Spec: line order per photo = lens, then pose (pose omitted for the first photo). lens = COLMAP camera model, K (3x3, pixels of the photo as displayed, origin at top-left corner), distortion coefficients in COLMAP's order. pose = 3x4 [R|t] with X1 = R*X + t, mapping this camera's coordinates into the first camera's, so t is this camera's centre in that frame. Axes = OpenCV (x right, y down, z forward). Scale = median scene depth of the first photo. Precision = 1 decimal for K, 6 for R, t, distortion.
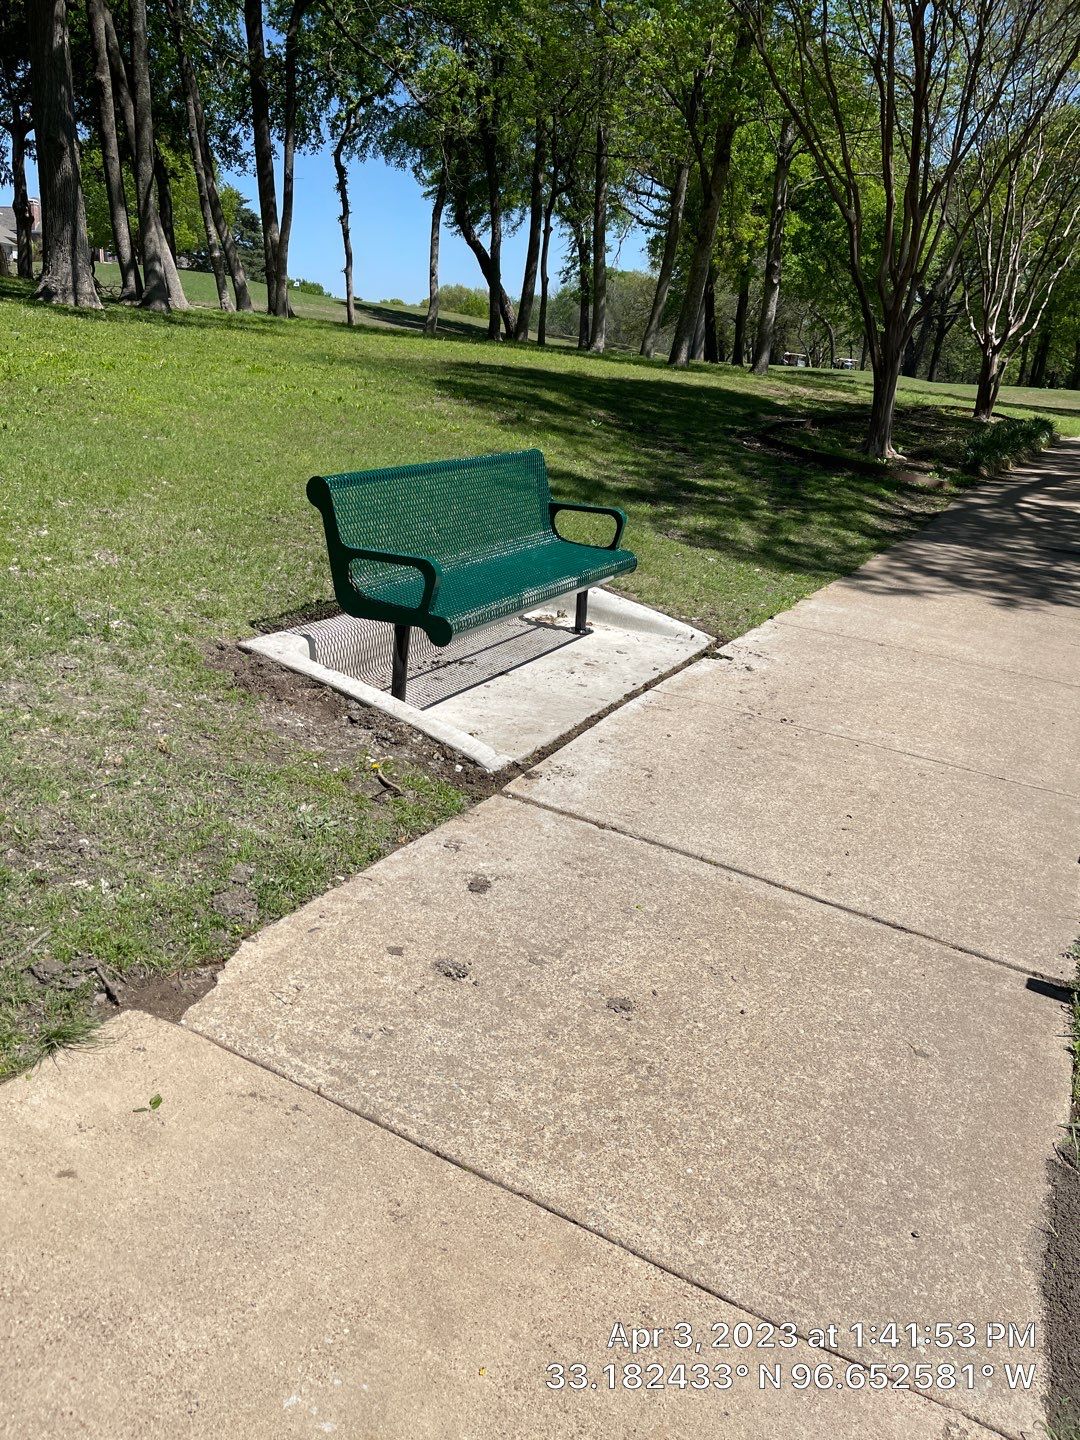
lens RADIAL K [[1039.9, 0, 535.9], [0, 1039.9, 686.0], [0, 0, 1]] dist [0.065840, -0.085581]
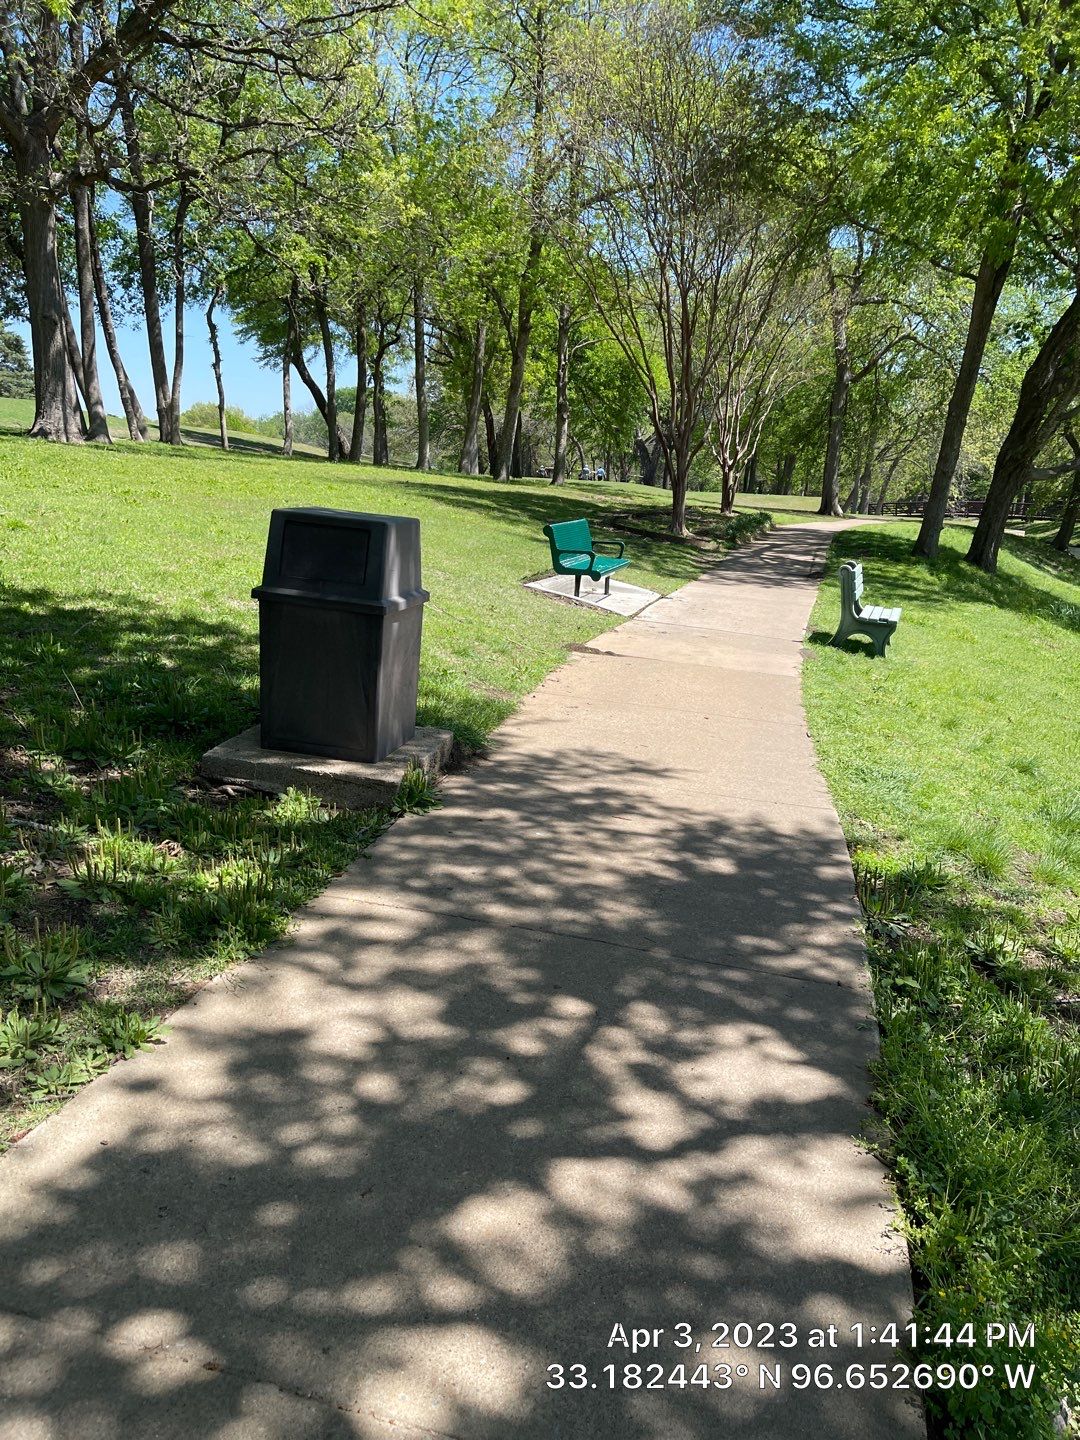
lens RADIAL K [[1034.9, 0, 540.0], [0, 1034.9, 720.0], [0, 0, 1]] dist [0.068550, -0.096875]
pose [[0.971410, -0.067198, 0.227700, -0.283702], [0.082596, 0.994848, -0.058774, 0.152797], [-0.222578, 0.075901, 0.971956, -0.530216]]
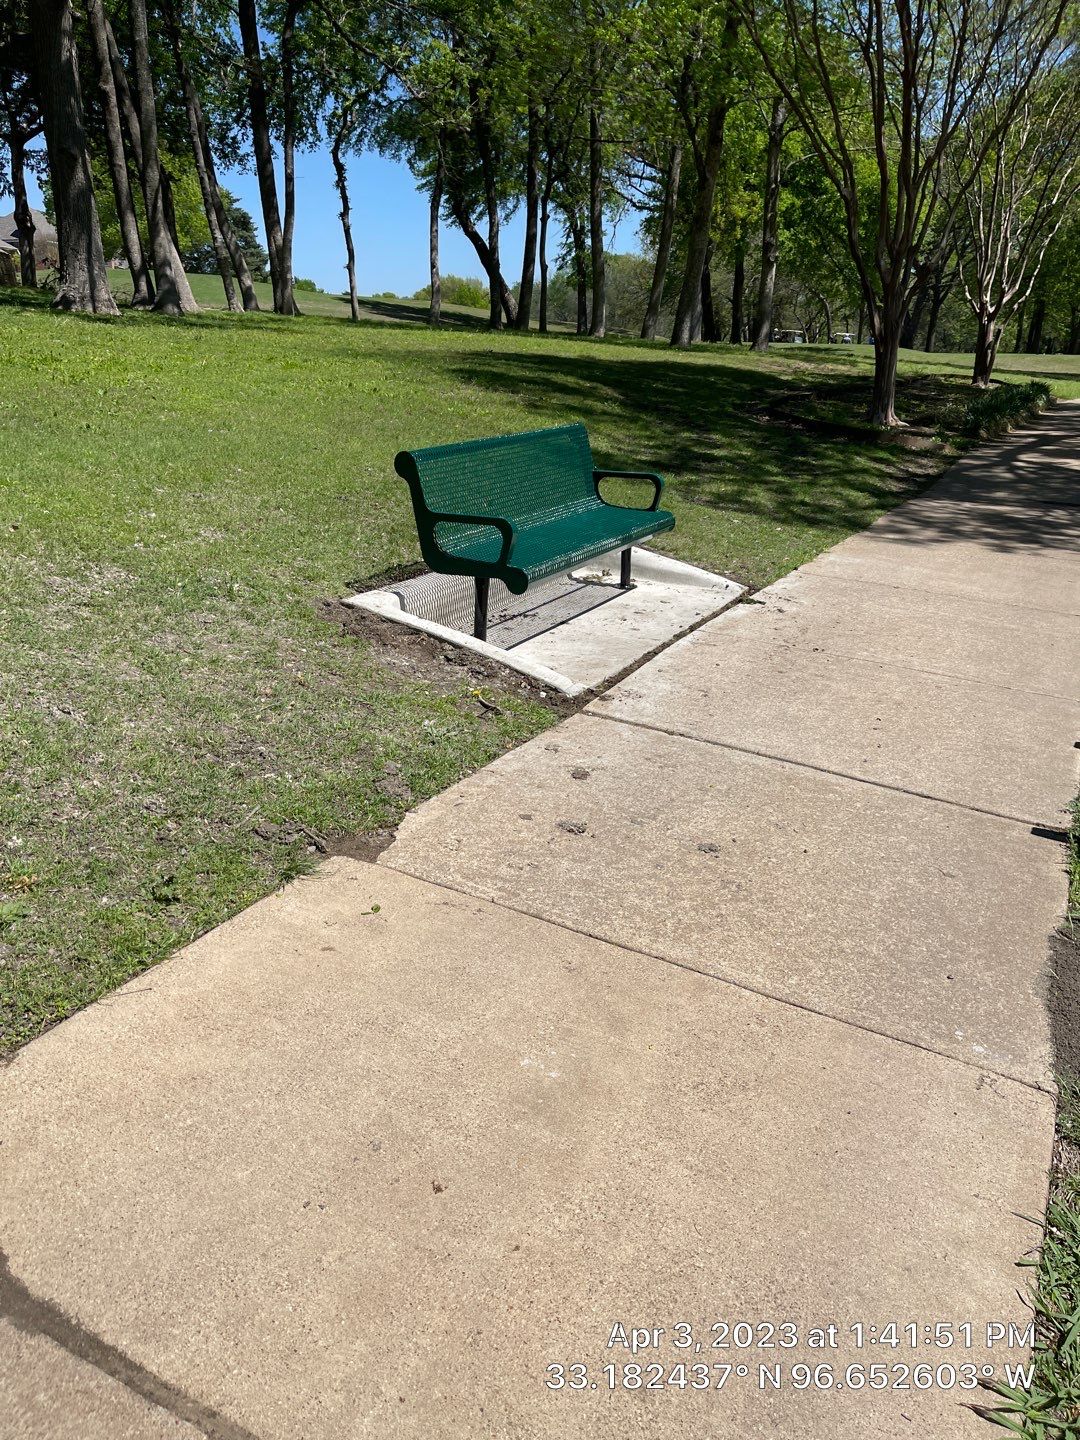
lens RADIAL K [[1039.6, 0, 546.7], [0, 1039.6, 691.8], [0, 0, 1]] dist [0.066323, -0.090379]
pose [[0.999066, -0.043190, 0.001063, -0.020312], [0.043168, 0.998946, 0.015618, 0.016515], [-0.001737, -0.015557, 0.999877, -0.048267]]
